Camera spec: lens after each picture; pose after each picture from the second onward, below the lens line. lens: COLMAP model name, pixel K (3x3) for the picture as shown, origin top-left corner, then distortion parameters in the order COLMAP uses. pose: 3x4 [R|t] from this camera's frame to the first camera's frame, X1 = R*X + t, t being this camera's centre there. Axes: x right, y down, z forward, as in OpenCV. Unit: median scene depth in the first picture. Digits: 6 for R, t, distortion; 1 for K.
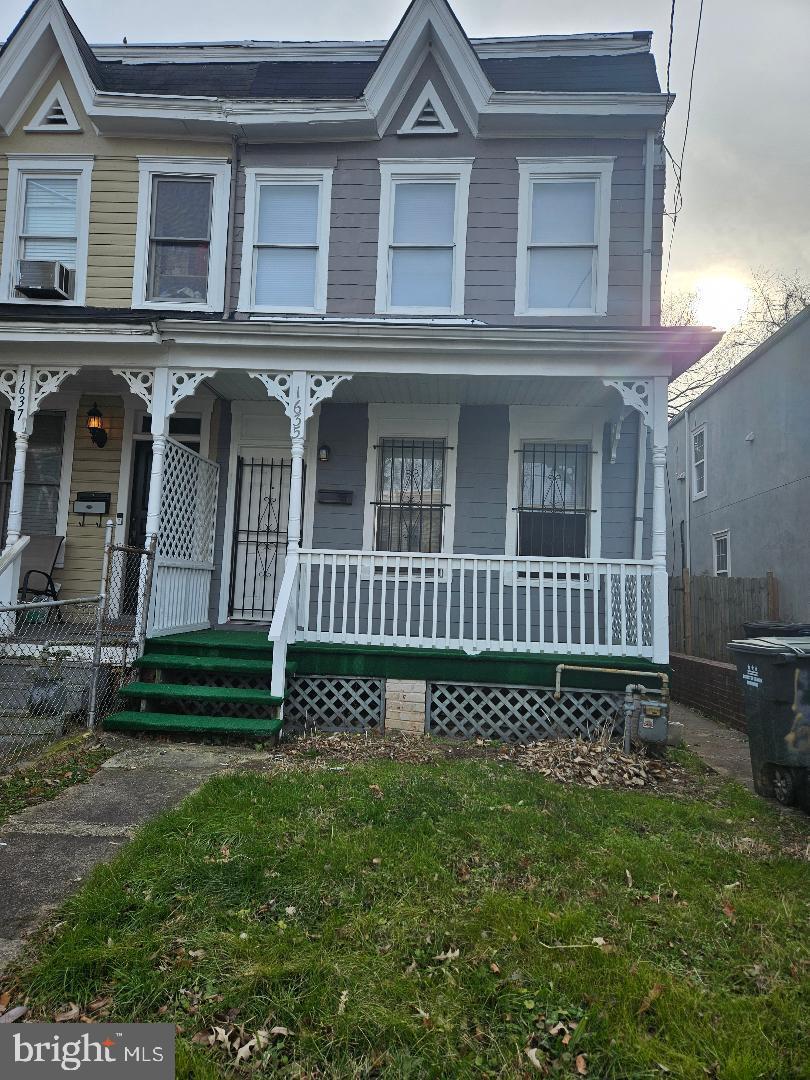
lens RADIAL K [[733.2, 0, 406.8], [0, 733.2, 544.0], [0, 0, 1]] dist [0.054242, -0.034453]
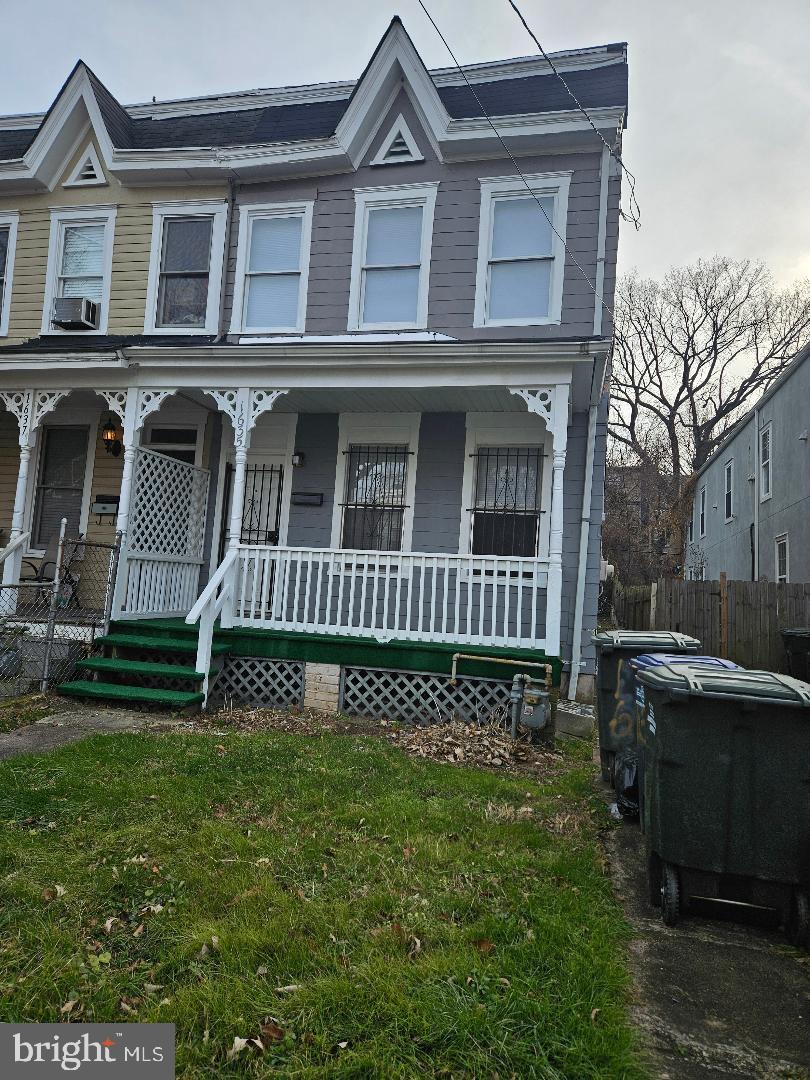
lens RADIAL K [[733.2, 0, 403.4], [0, 733.2, 539.1], [0, 0, 1]] dist [0.054242, -0.034453]
pose [[0.985048, 0.006796, -0.172148, 0.233386], [-0.008664, 0.999911, -0.010101, 0.005615], [0.172064, 0.011442, 0.985019, -0.055090]]
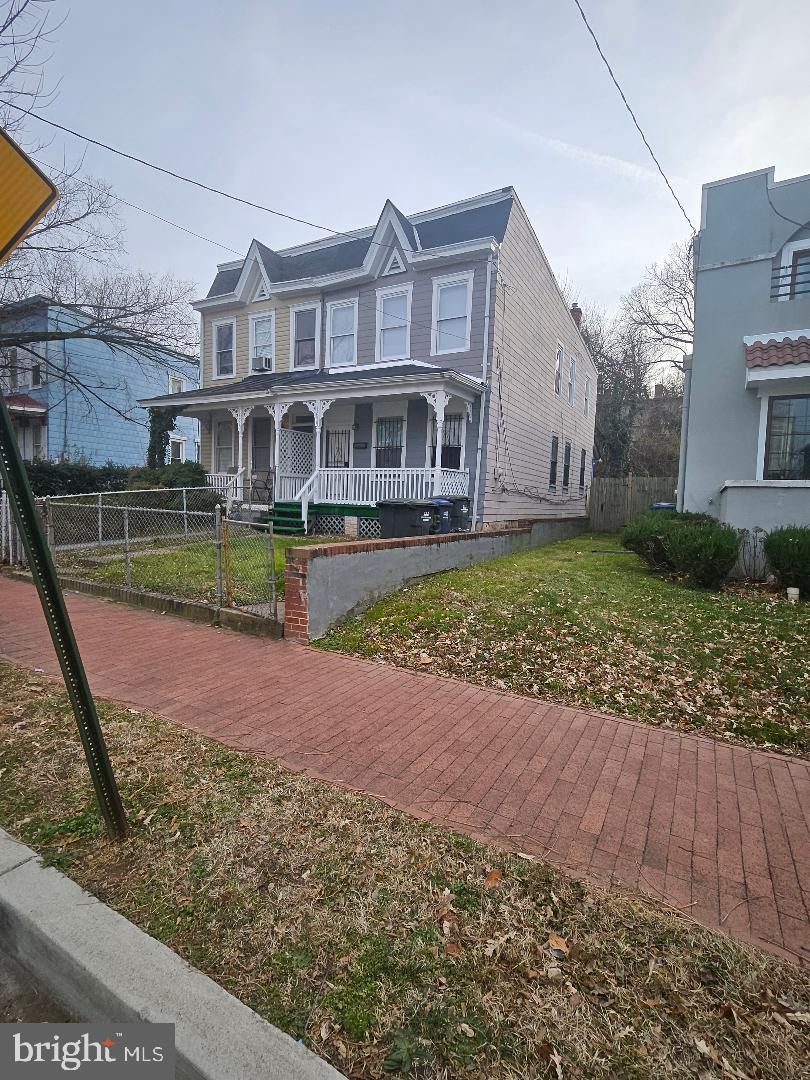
lens RADIAL K [[528.0, 0, 396.0], [0, 528.0, 541.4], [0, 0, 1]] dist [0.002371, 0.000955]
pose [[0.901044, 0.022677, -0.433135, 0.744258], [0.039083, 0.990325, 0.133153, 0.019032], [0.431963, -0.136905, 0.891440, -0.498689]]
